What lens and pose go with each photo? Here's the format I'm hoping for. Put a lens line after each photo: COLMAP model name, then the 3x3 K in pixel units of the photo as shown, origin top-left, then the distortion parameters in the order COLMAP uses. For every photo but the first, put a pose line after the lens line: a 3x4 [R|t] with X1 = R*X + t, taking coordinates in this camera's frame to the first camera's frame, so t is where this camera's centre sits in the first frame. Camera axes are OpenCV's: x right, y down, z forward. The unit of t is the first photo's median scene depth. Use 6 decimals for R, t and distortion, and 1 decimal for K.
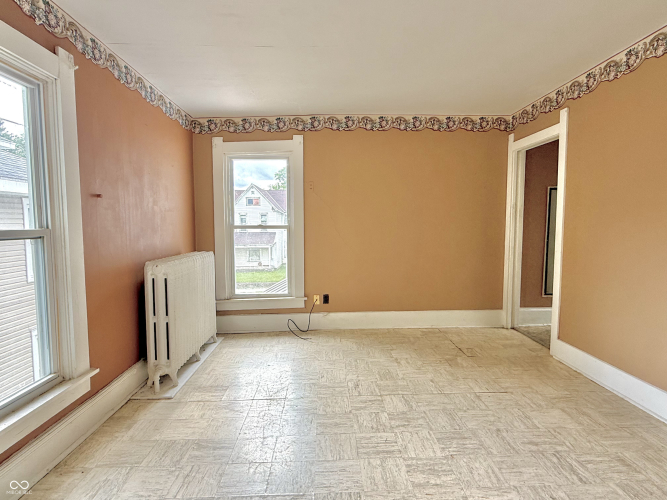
lens RADIAL K [[353.5, 0, 334.4], [0, 353.5, 250.1], [0, 0, 1]] dist [-0.001820, -0.000820]
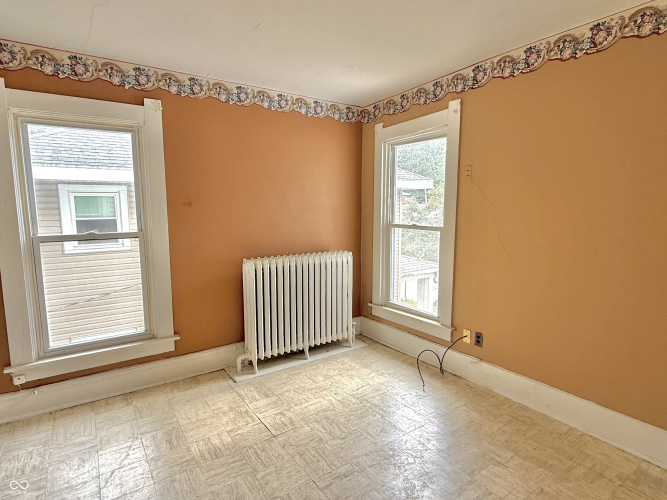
lens RADIAL K [[367.7, 0, 333.5], [0, 367.7, 249.3], [0, 0, 1]] dist [-0.002177, -0.001639]
pose [[0.538955, 0.108836, -0.835274, 0.412566], [-0.062676, 0.994050, 0.089083, -0.080900], [0.840000, 0.004340, 0.542570, 0.404313]]
